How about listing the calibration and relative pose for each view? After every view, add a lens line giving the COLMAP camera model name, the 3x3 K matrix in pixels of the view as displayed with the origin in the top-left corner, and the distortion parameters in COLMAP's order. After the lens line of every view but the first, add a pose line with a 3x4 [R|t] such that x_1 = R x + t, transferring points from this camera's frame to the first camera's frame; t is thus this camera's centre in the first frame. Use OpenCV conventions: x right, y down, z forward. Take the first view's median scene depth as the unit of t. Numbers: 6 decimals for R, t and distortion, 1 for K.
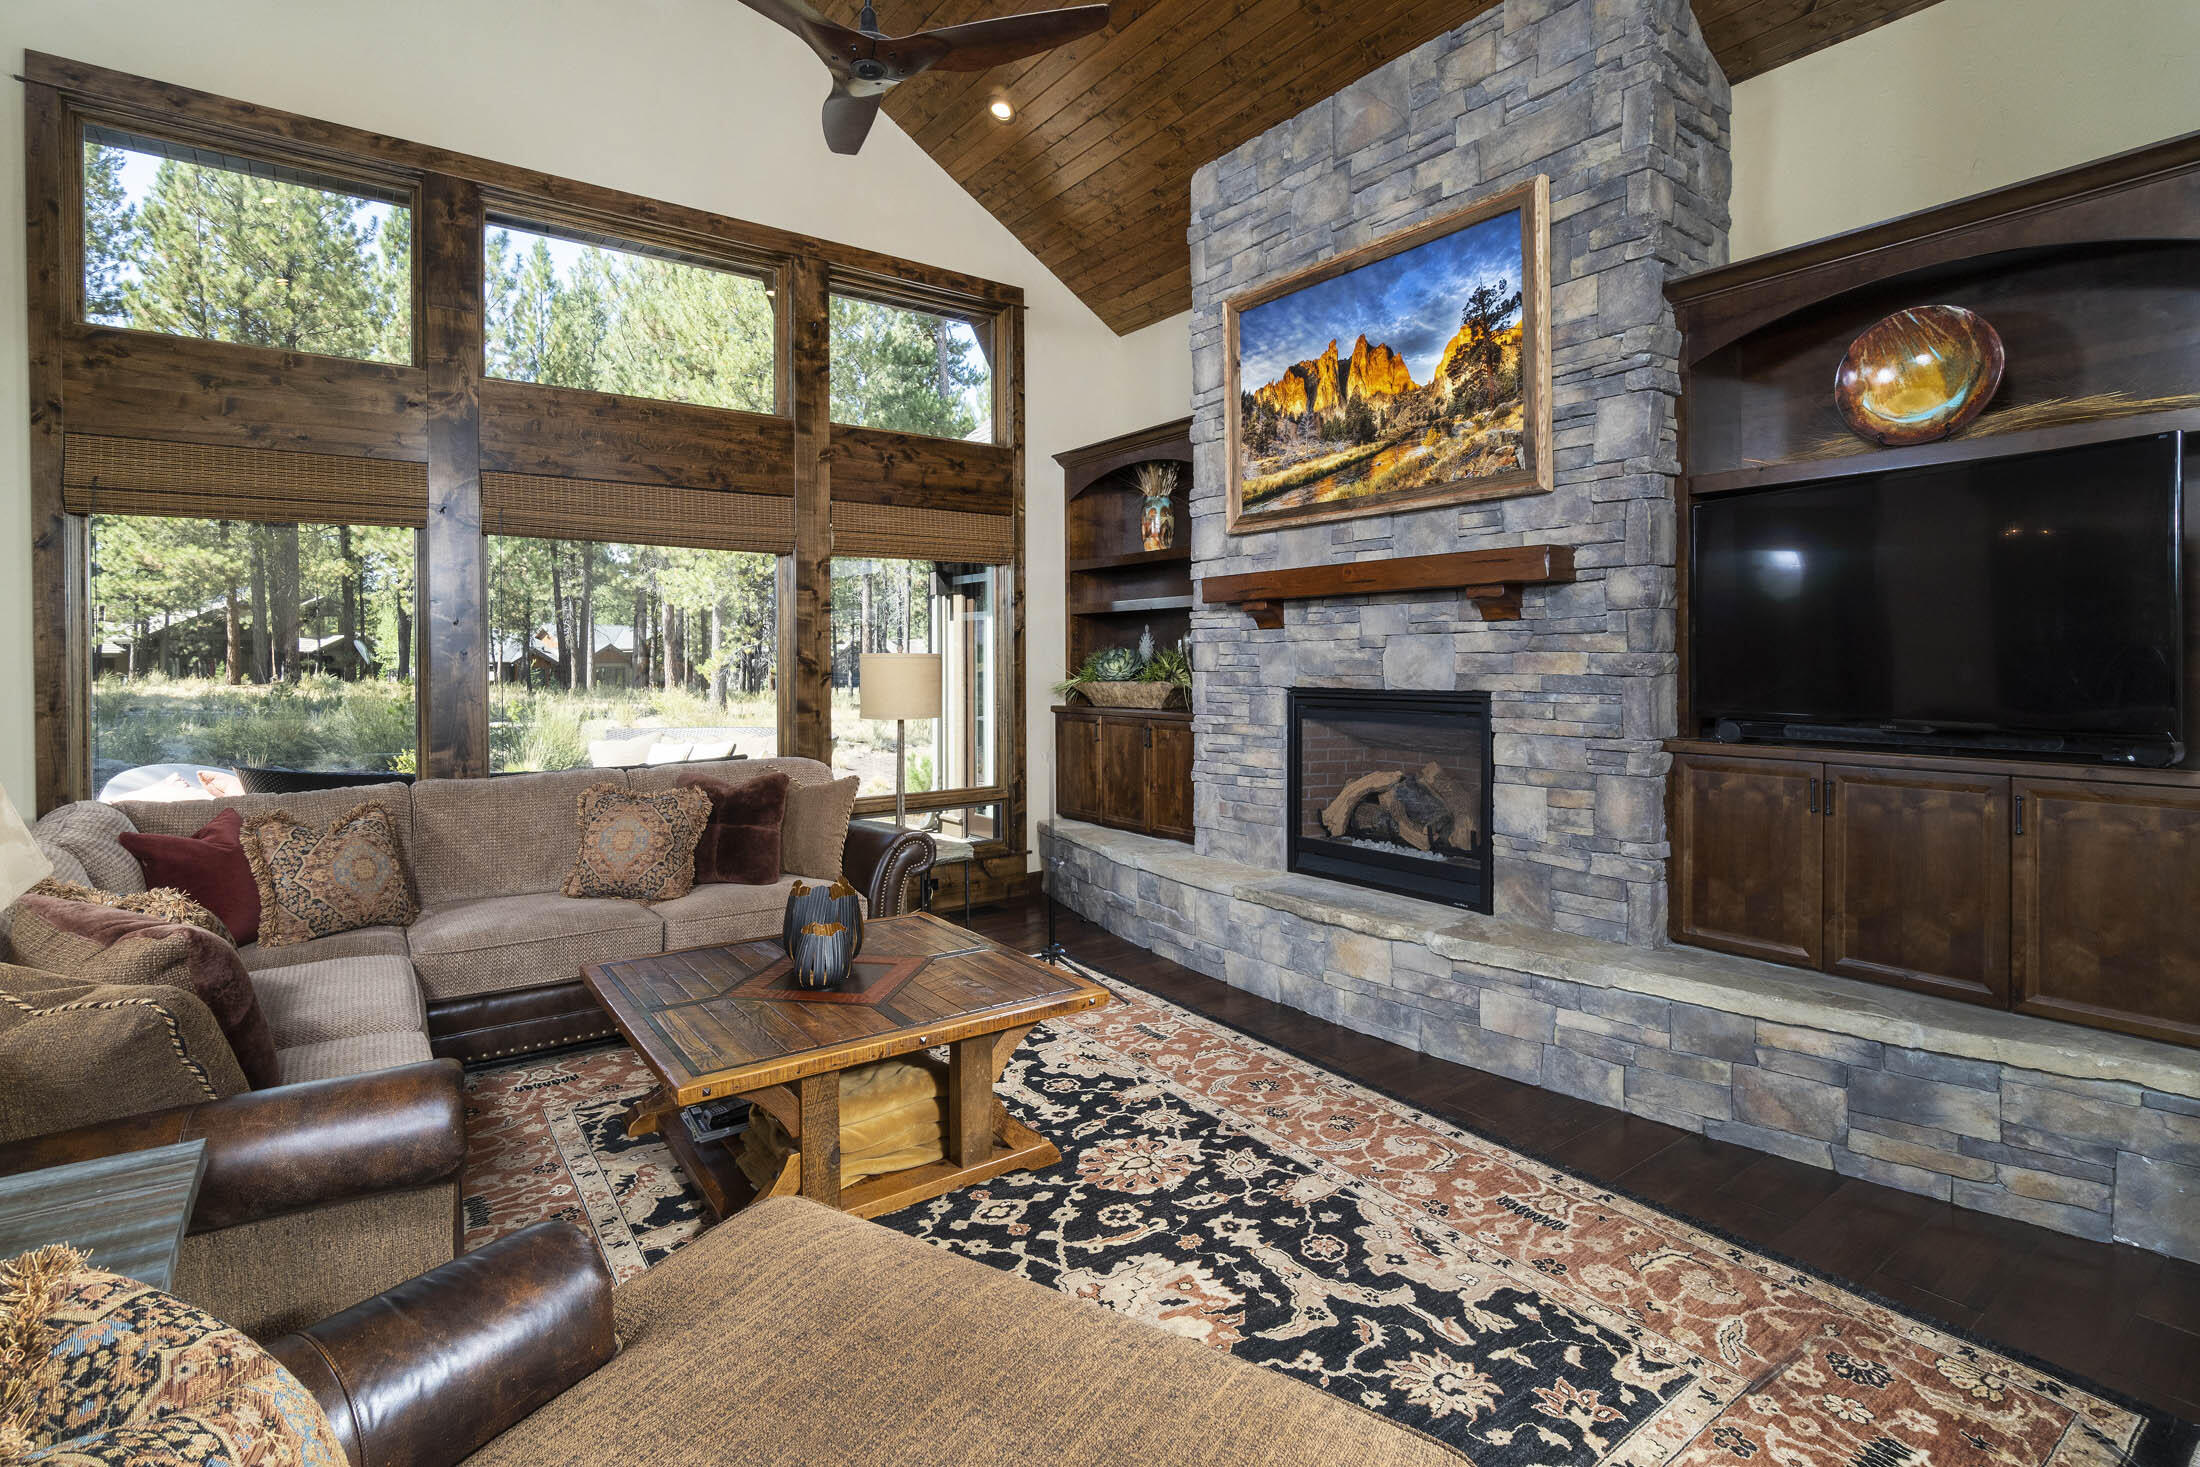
lens RADIAL K [[1052.8, 0, 1104.4], [0, 1052.8, 660.2], [0, 0, 1]] dist [-0.001961, -0.000083]
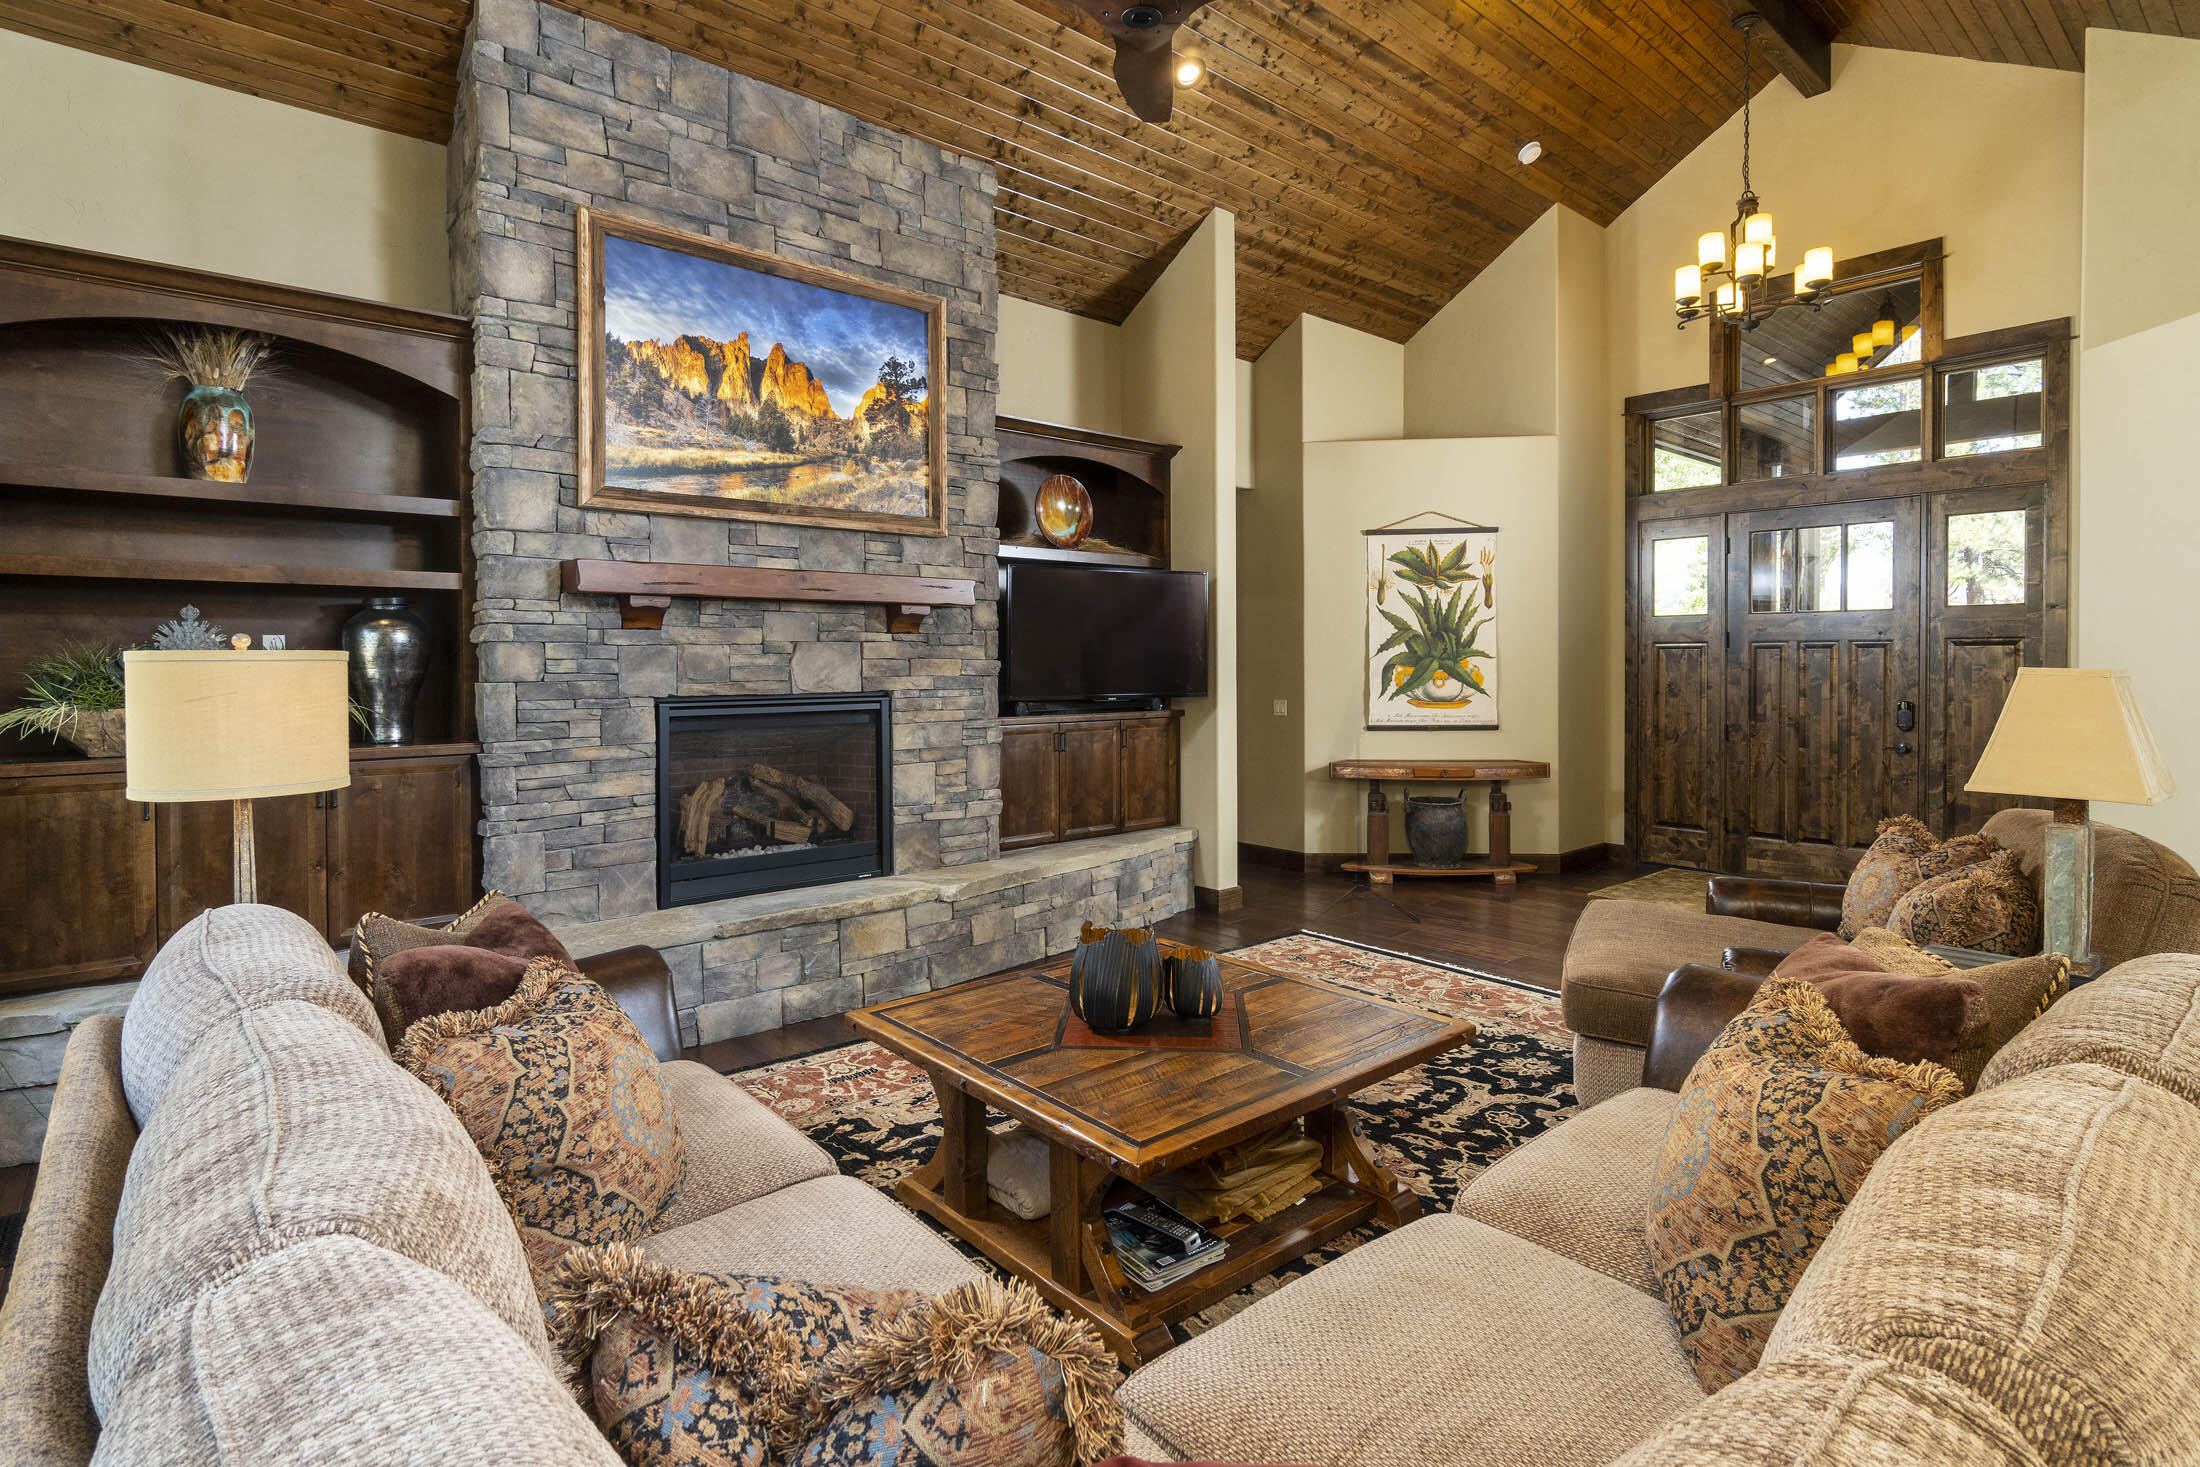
lens RADIAL K [[1075.0, 0, 1094.4], [0, 1075.0, 668.9], [0, 0, 1]] dist [-0.001749, -0.000108]
pose [[-0.071440, -0.001685, 0.997443, -0.947729], [0.006263, 0.999978, 0.002137, 0.003266], [-0.997425, 0.006400, -0.071428, 0.910348]]
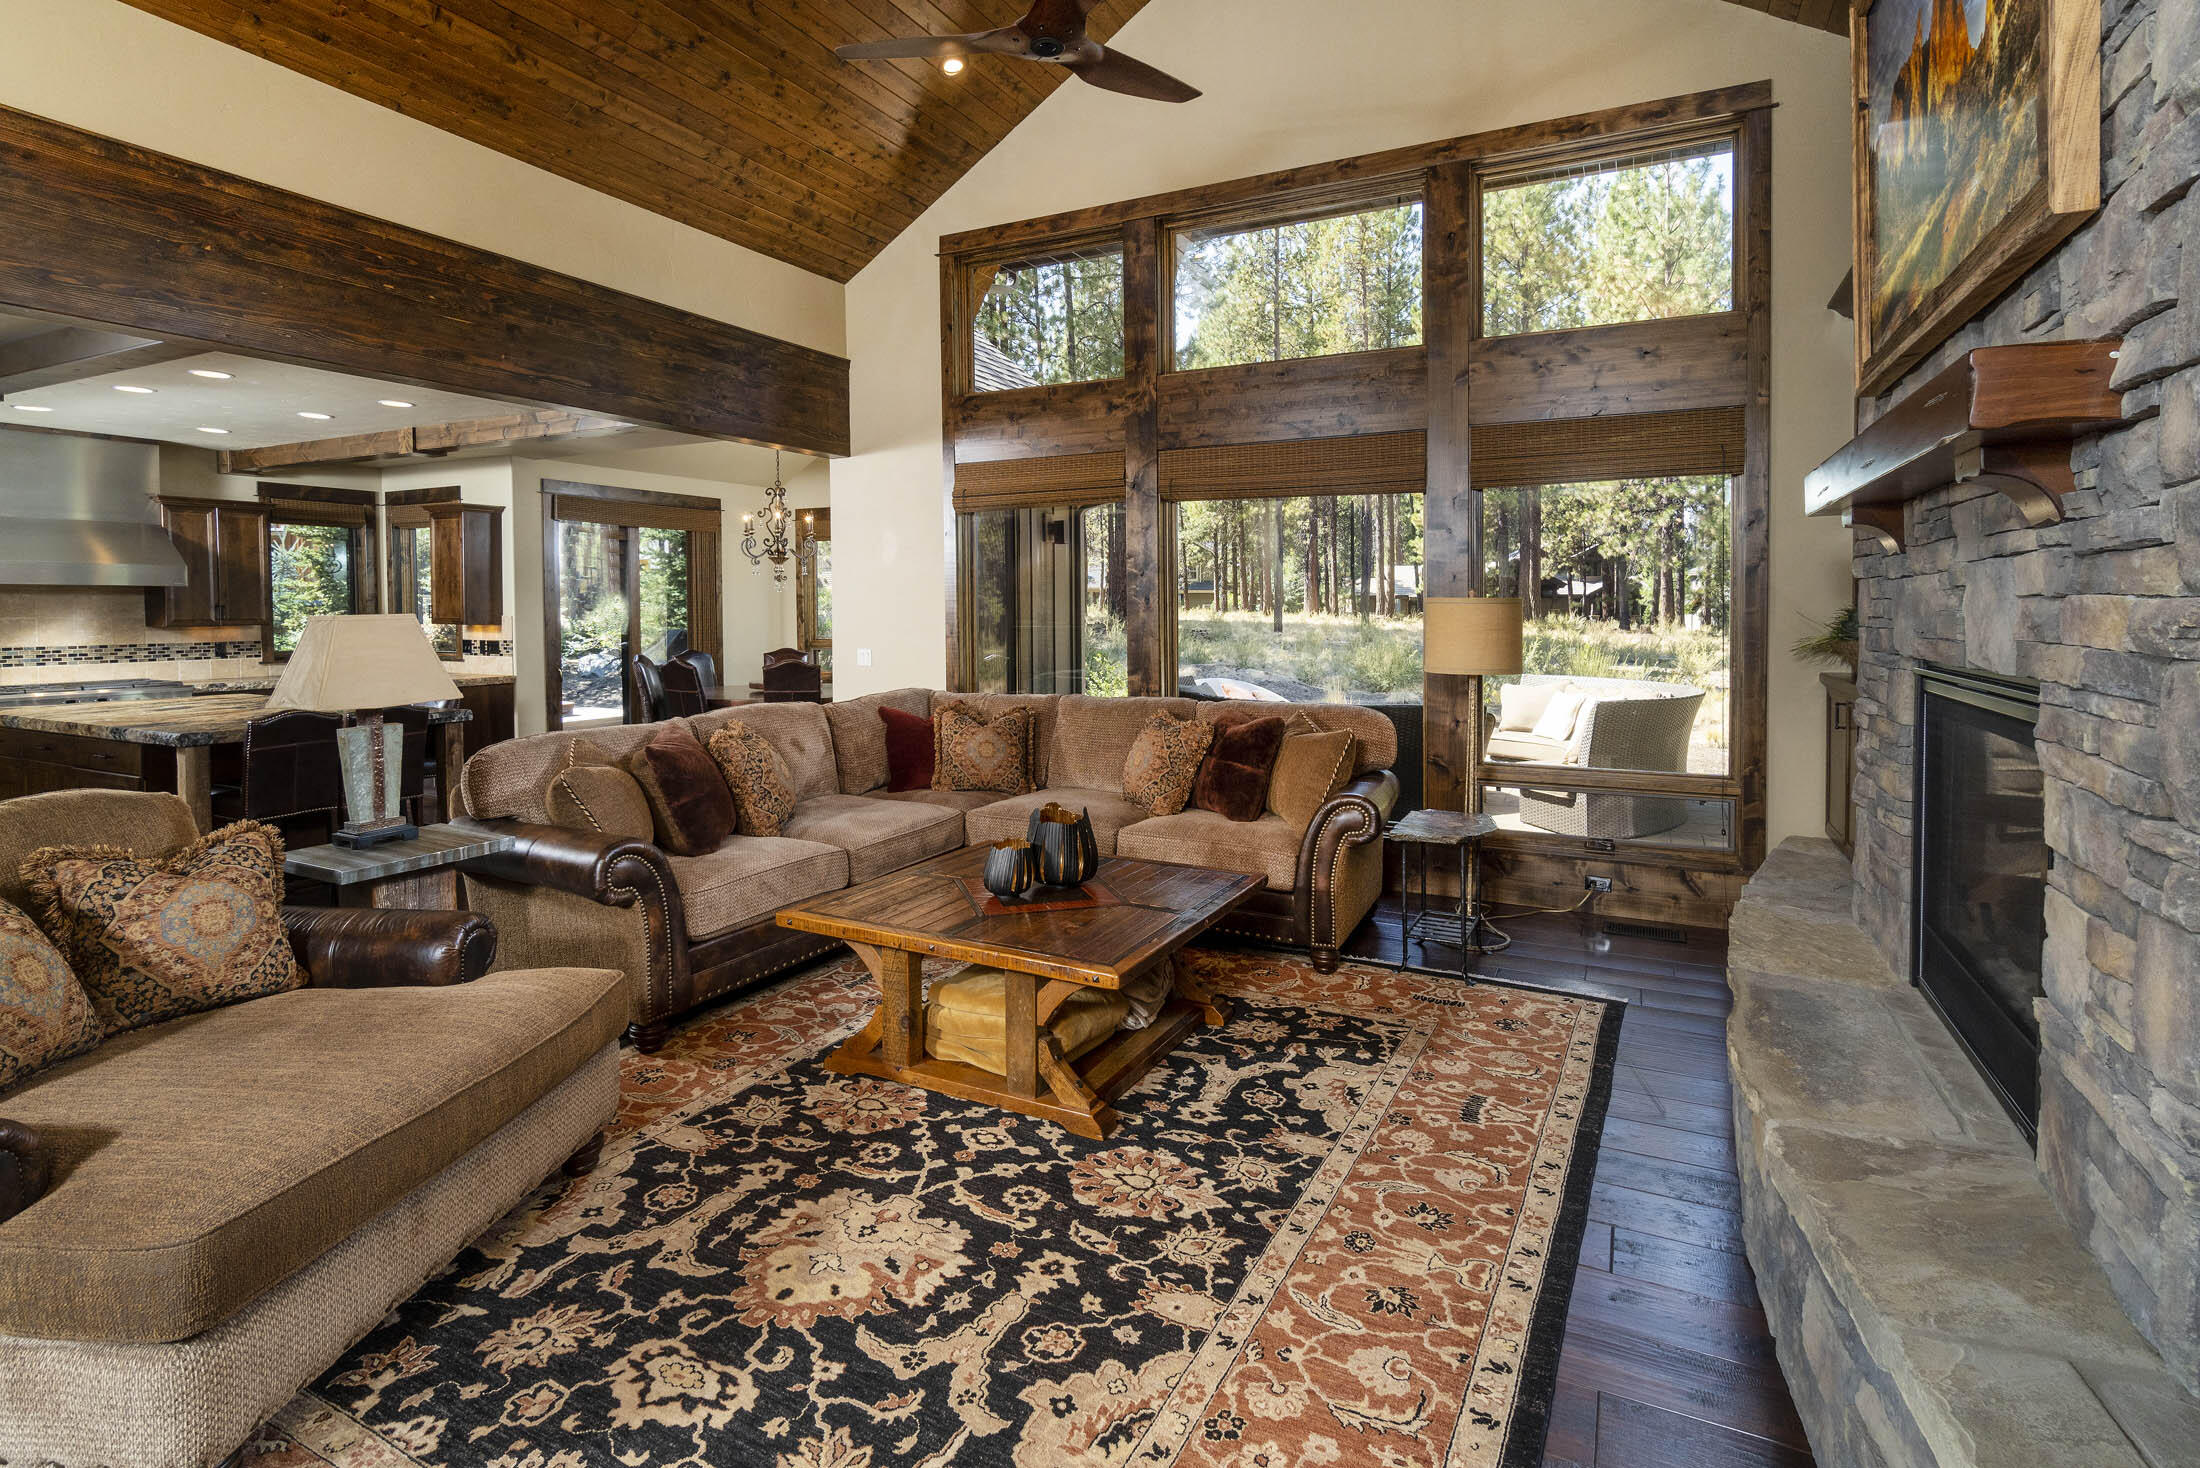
lens RADIAL K [[1083.1, 0, 1097.7], [0, 1083.1, 638.3], [0, 0, 1]] dist [-0.002401, -0.000115]
pose [[0.441228, 0.032605, -0.896802, 0.639012], [-0.003681, 0.999397, 0.034524, -0.004399], [0.897387, -0.011932, 0.441082, 0.454891]]
